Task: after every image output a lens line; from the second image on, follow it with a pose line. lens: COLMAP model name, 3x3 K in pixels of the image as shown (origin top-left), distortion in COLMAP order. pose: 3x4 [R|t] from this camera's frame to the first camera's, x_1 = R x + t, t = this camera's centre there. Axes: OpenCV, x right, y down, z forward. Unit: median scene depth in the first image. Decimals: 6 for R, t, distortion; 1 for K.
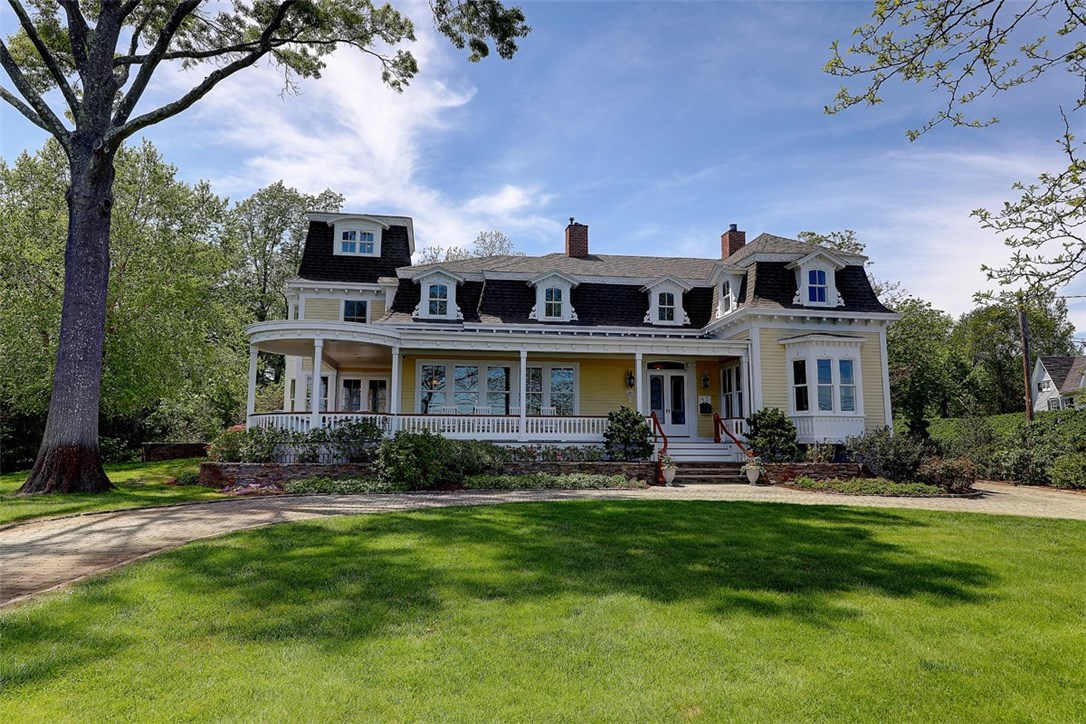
lens RADIAL K [[769.2, 0, 543.0], [0, 769.2, 362.0], [0, 0, 1]] dist [0.005575, 0.002322]
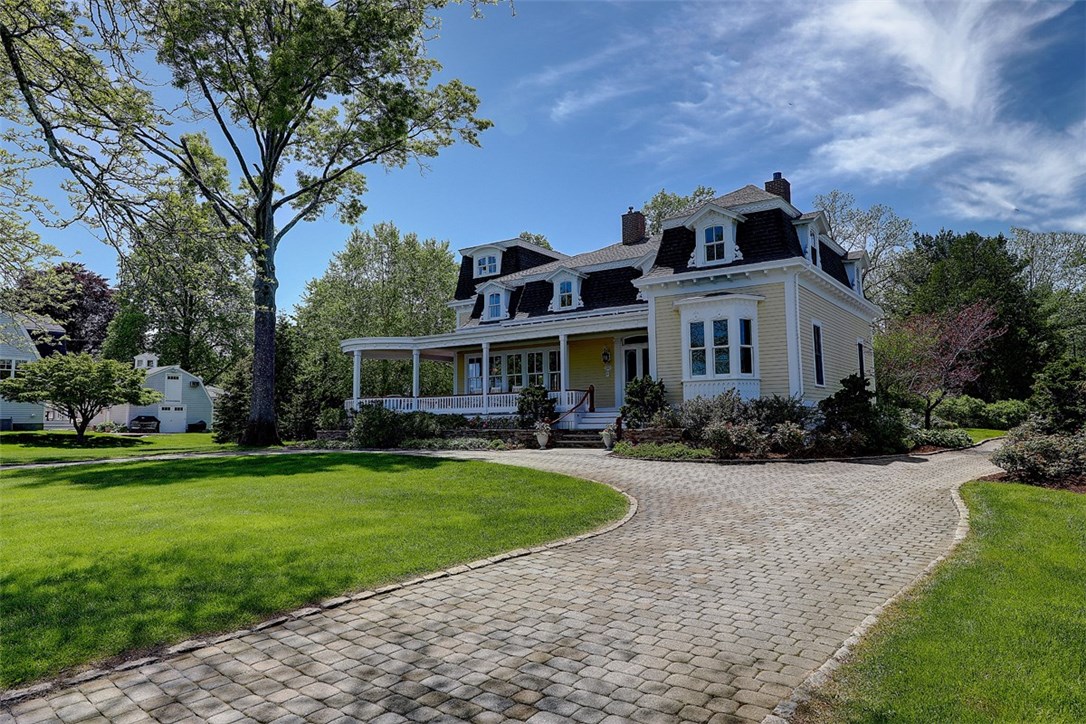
lens RADIAL K [[713.3, 0, 543.0], [0, 713.3, 362.0], [0, 0, 1]] dist [0.000501, 0.002378]
pose [[0.692533, -0.072117, -0.717773, 0.753967], [0.097095, 0.995255, -0.006316, 0.029011], [0.714822, -0.065318, 0.696249, 0.204987]]
